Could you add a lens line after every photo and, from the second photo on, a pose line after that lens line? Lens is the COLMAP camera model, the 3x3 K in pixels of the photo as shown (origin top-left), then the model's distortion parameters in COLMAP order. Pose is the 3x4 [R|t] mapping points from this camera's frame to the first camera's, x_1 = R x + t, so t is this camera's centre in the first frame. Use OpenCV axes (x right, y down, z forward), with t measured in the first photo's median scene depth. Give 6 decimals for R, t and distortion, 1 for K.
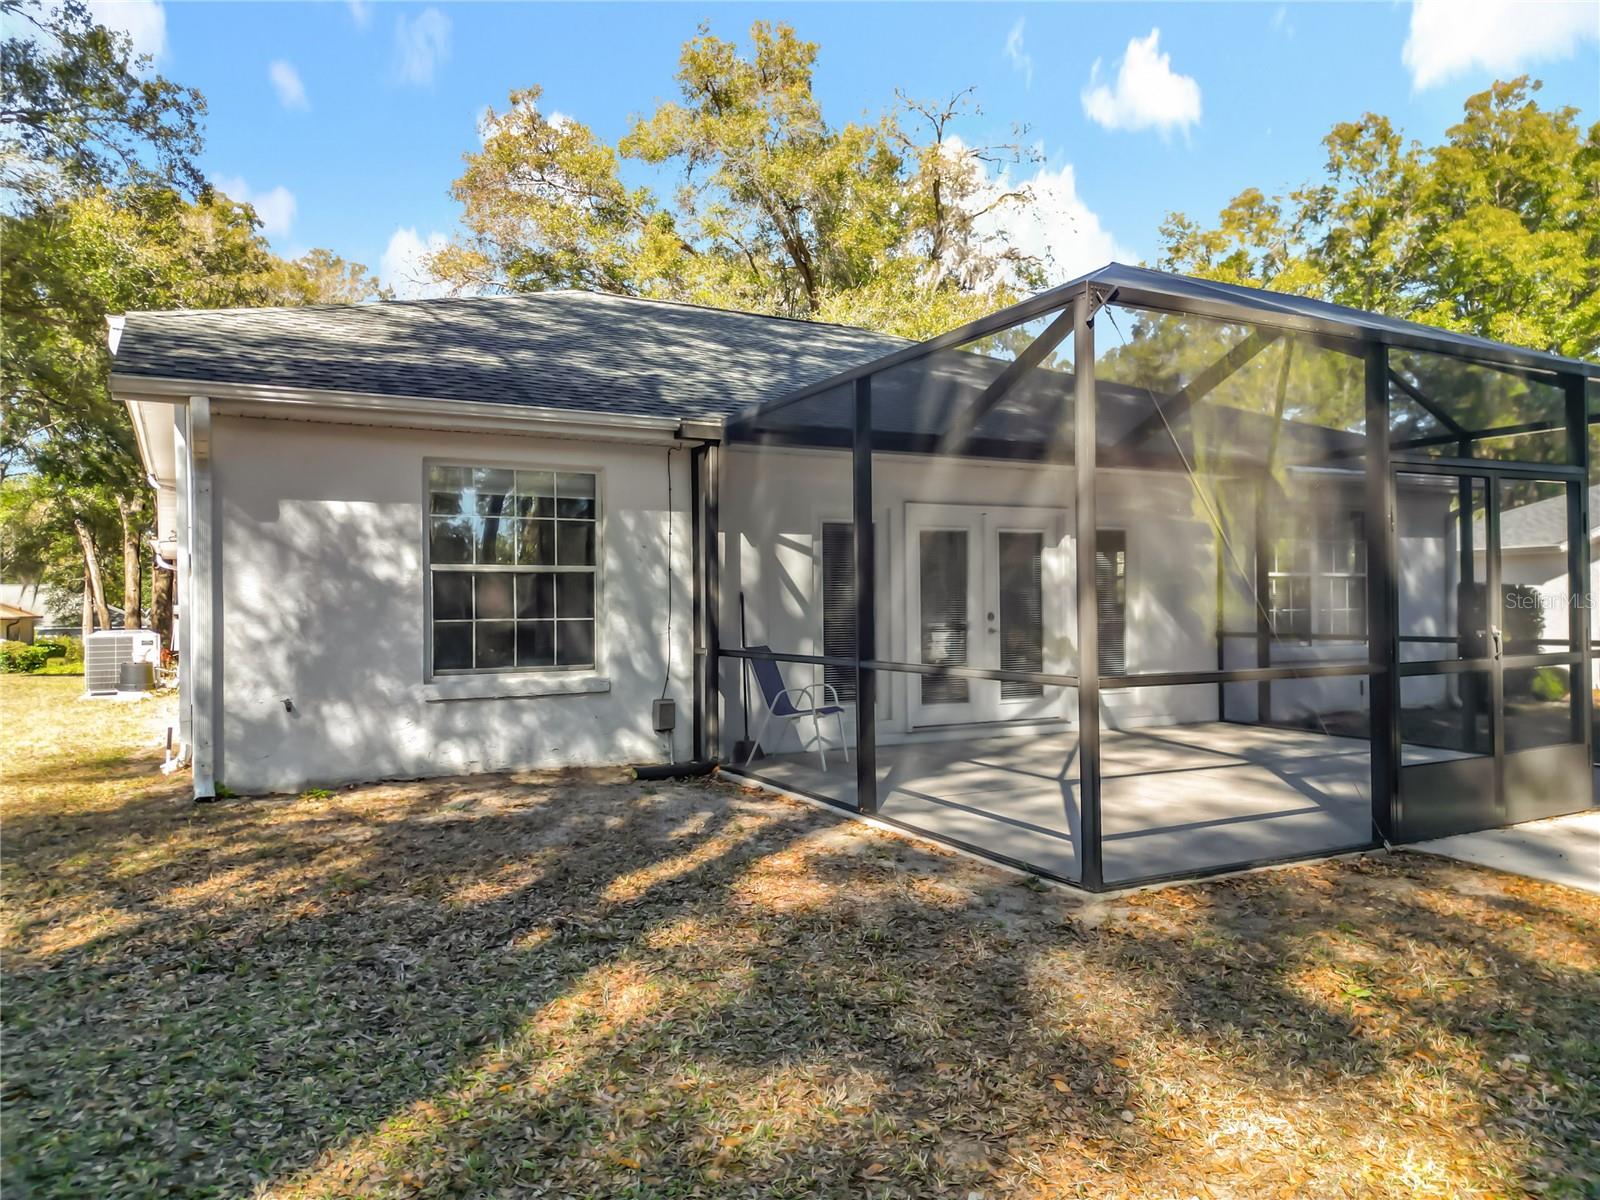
lens RADIAL K [[1102.1, 0, 807.3], [0, 1102.1, 605.0], [0, 0, 1]] dist [0.068254, -0.055685]
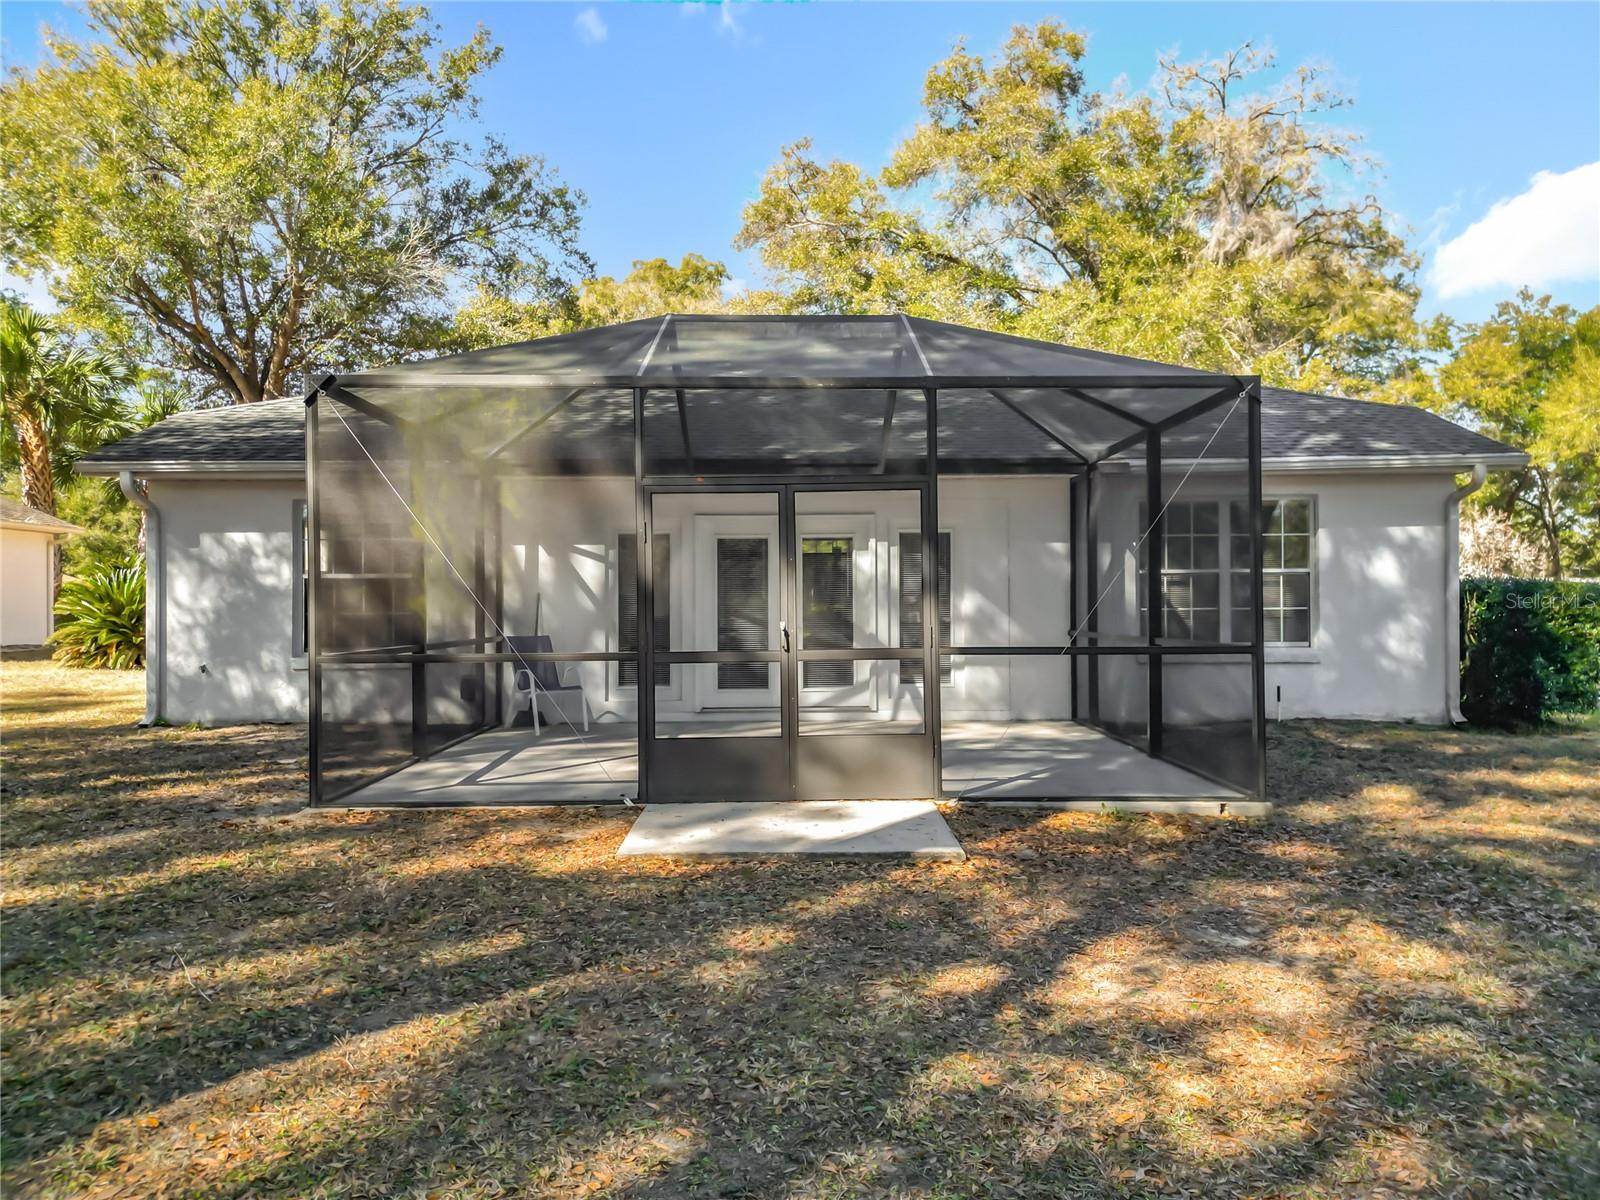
lens RADIAL K [[1102.1, 0, 807.3], [0, 1102.1, 605.0], [0, 0, 1]] dist [0.068254, -0.055685]
pose [[0.885226, 0.003402, -0.465149, 0.926919], [-0.001364, 0.999988, 0.004718, -0.004262], [0.465159, -0.003542, 0.885220, 0.028169]]
